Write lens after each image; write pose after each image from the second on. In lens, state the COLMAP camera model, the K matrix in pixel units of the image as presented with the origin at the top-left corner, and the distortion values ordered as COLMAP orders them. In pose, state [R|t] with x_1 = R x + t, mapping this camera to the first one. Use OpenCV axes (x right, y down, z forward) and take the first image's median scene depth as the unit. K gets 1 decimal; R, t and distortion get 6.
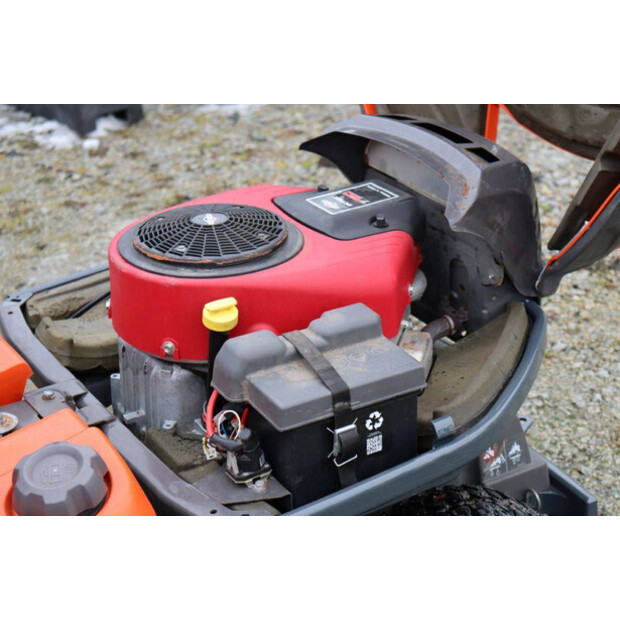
lens RADIAL K [[1333.6, 0, 310.1], [0, 1333.6, 310.5], [0, 0, 1]] dist [0.388943, 0.000000]
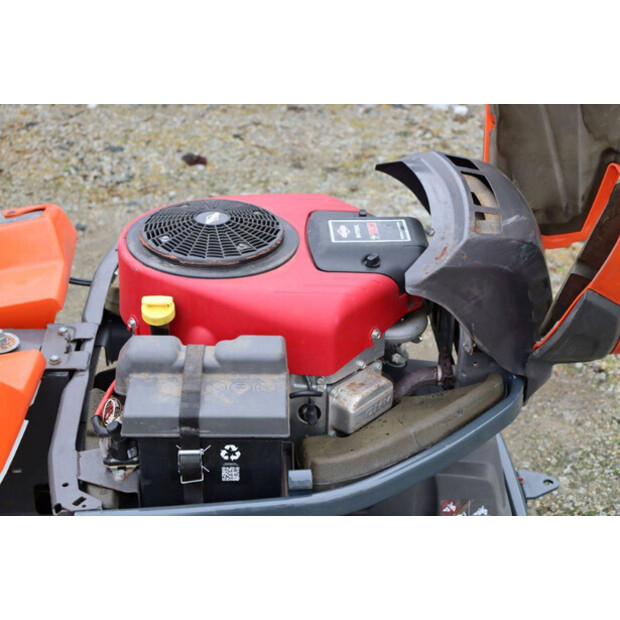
lens RADIAL K [[1087.0, 0, 309.9], [0, 1087.0, 310.4], [0, 0, 1]] dist [0.136827, 0.000000]
pose [[0.881927, 0.281482, -0.378118, 0.378937], [-0.250135, 0.959343, 0.130744, -0.143886], [0.399547, -0.020726, 0.916478, 0.252091]]
